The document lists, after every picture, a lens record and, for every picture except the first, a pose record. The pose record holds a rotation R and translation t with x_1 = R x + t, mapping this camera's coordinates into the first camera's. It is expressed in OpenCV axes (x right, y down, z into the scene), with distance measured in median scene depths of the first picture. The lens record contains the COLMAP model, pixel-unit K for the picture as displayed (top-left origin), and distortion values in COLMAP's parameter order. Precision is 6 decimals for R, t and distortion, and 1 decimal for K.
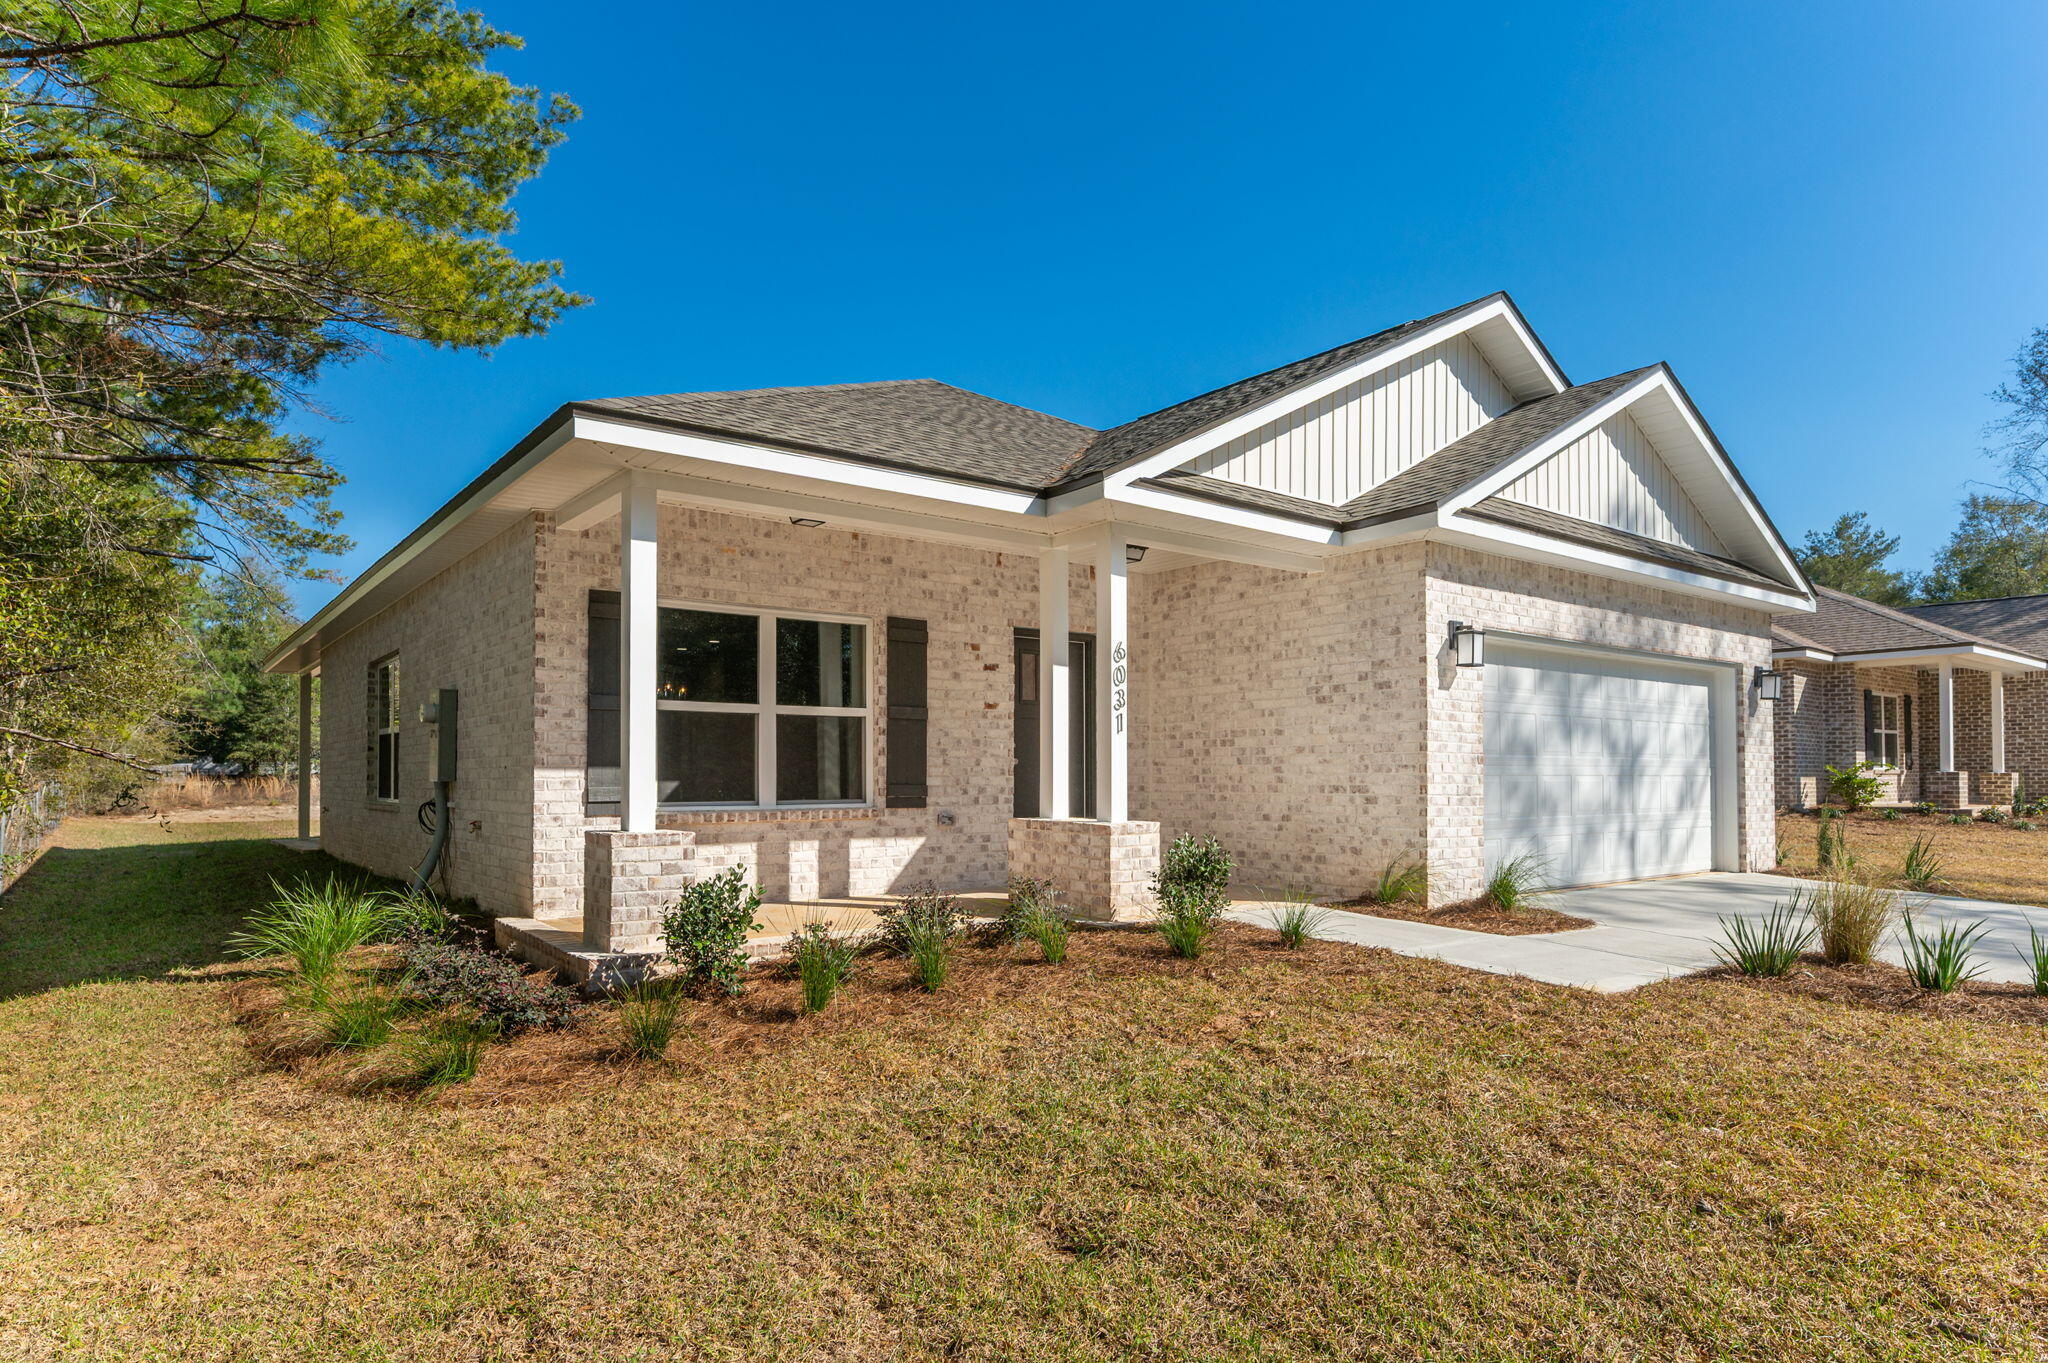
lens RADIAL K [[1182.8, 0, 1025.5], [0, 1182.8, 766.0], [0, 0, 1]] dist [0.000327, 0.000553]
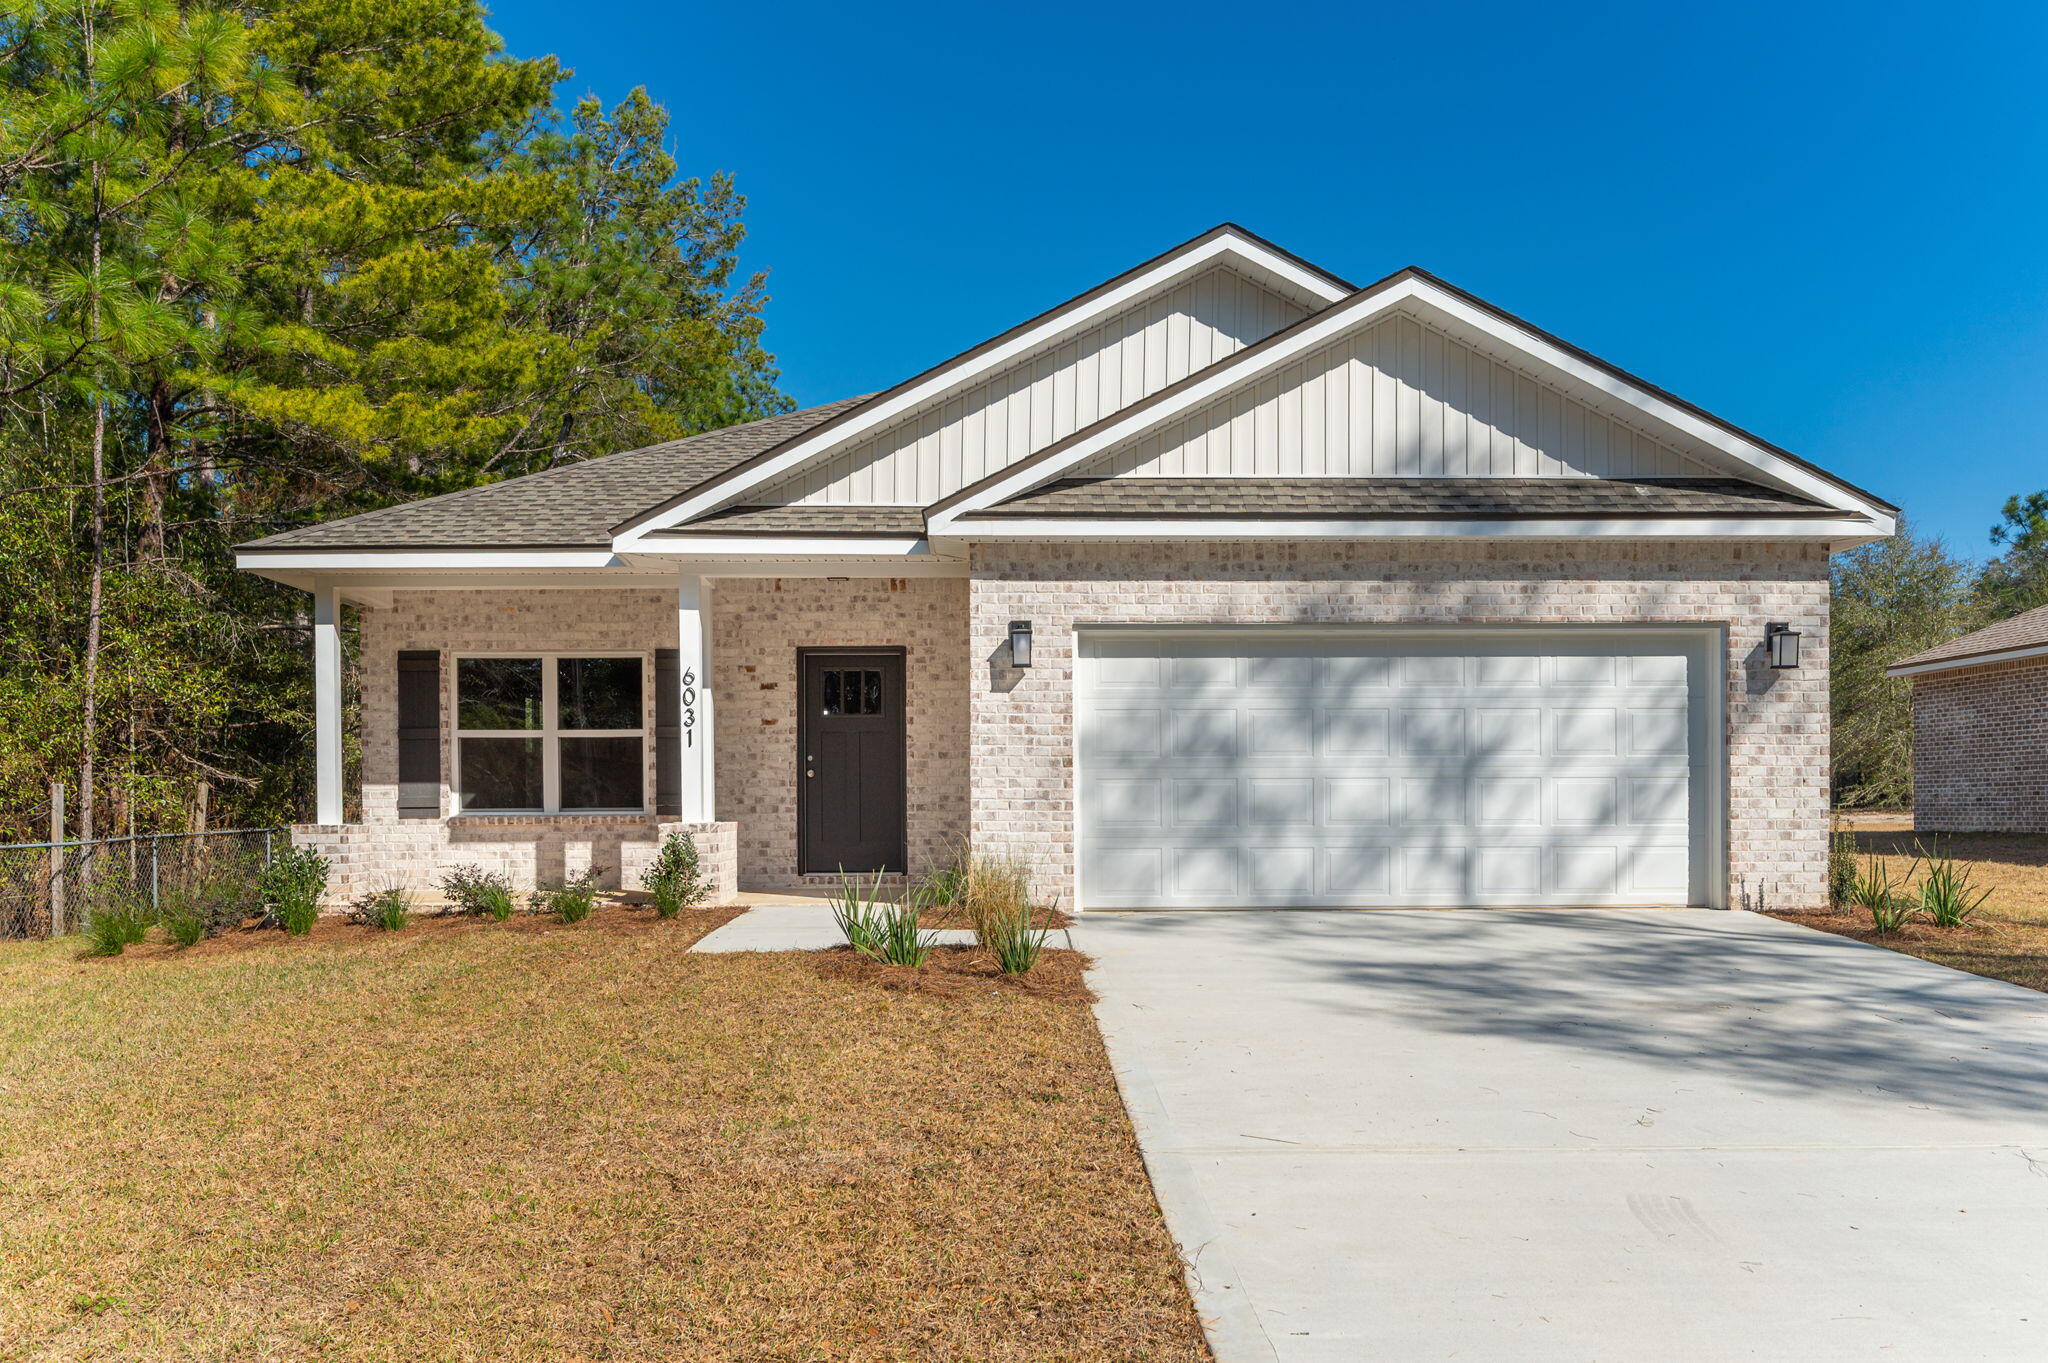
lens RADIAL K [[1727.2, 0, 1020.9], [0, 1727.2, 866.0], [0, 0, 1]] dist [-0.003757, -0.000227]
pose [[0.801385, 0.014500, -0.597973, 1.144132], [0.009202, 0.999289, 0.036563, 0.026015], [0.598078, -0.034803, 0.800682, -0.136828]]
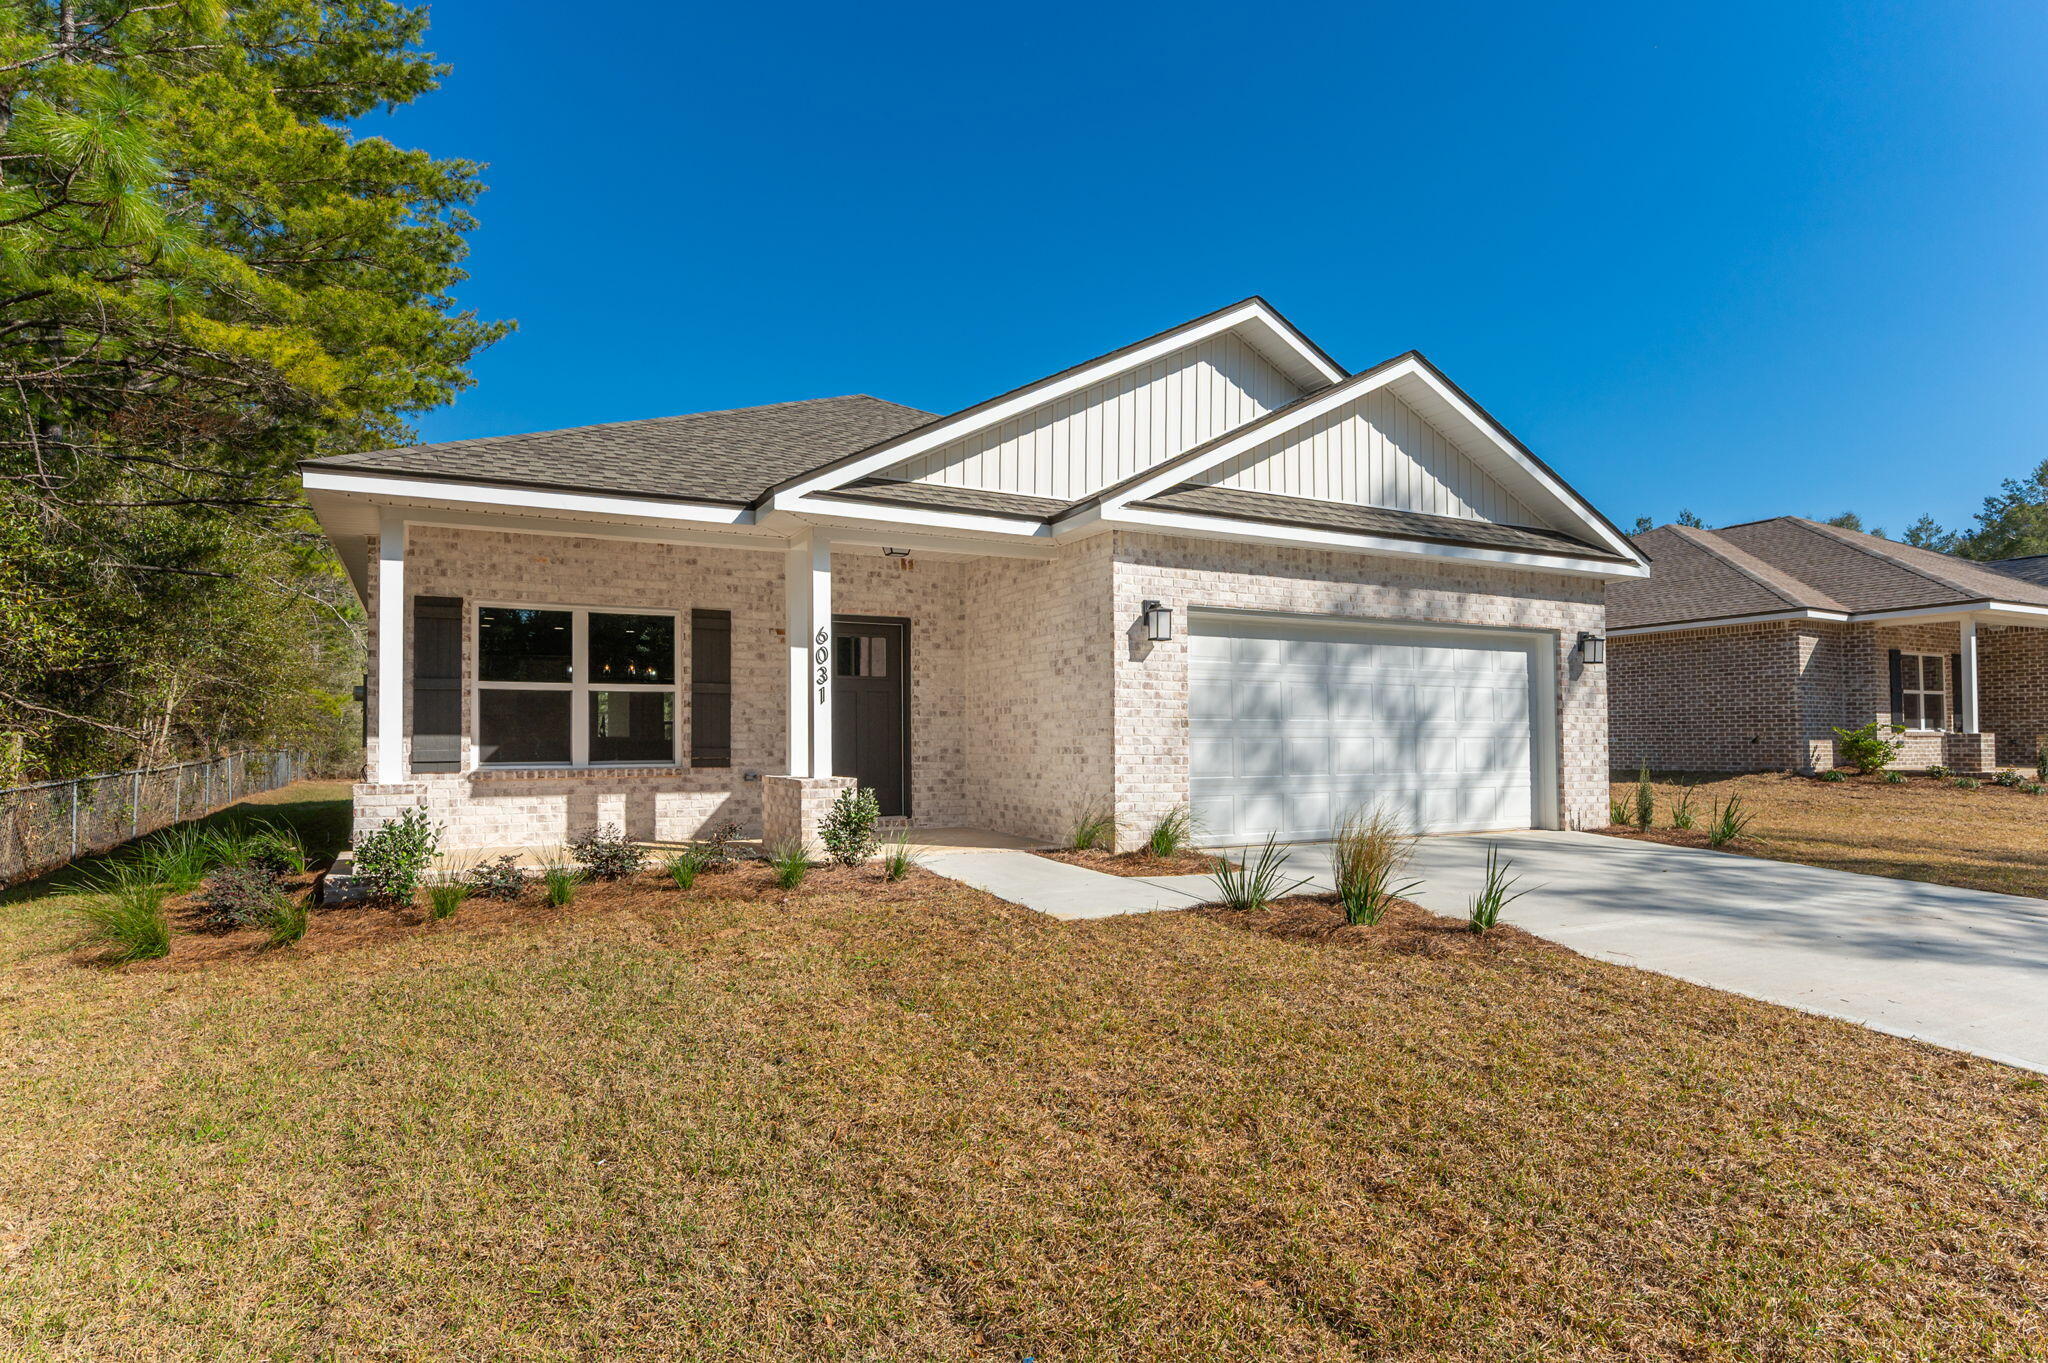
lens RADIAL K [[1129.3, 0, 1028.8], [0, 1129.3, 730.9], [0, 0, 1]] dist [-0.002560, -0.001420]
pose [[0.984906, -0.006725, -0.172958, 0.407736], [0.005989, 0.999971, -0.004776, 0.005663], [0.172985, 0.003668, 0.984918, -0.070836]]
